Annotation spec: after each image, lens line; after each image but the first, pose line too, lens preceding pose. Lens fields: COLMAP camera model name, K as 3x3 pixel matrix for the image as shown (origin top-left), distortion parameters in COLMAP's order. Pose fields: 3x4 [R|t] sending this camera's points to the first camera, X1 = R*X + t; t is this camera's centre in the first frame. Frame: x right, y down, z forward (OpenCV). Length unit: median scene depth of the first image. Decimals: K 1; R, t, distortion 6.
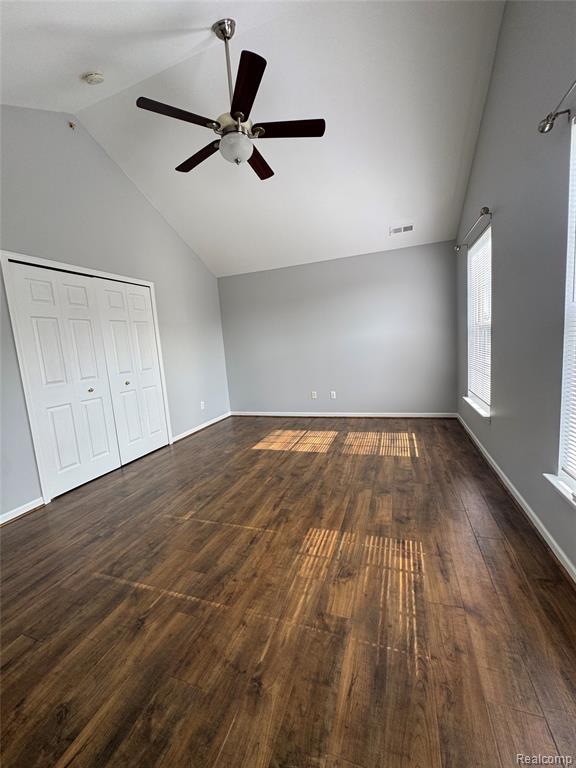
lens RADIAL K [[307.0, 0, 289.8], [0, 307.0, 383.6], [0, 0, 1]] dist [-0.005852, 0.000089]
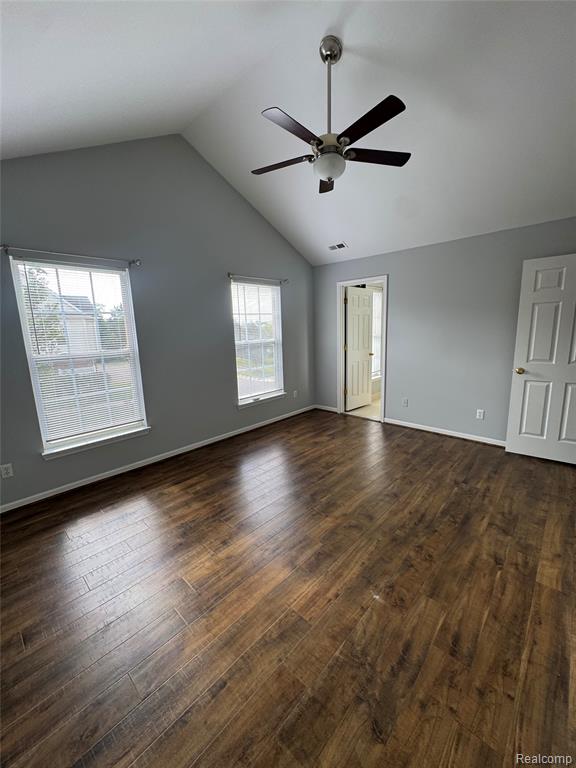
lens RADIAL K [[307.0, 0, 289.8], [0, 307.0, 383.6], [0, 0, 1]] dist [-0.005852, 0.000089]
pose [[-0.910247, 0.028254, 0.413101, -0.380052], [0.149398, 0.952877, 0.264019, -0.298180], [-0.386175, 0.302039, -0.871574, 1.795311]]
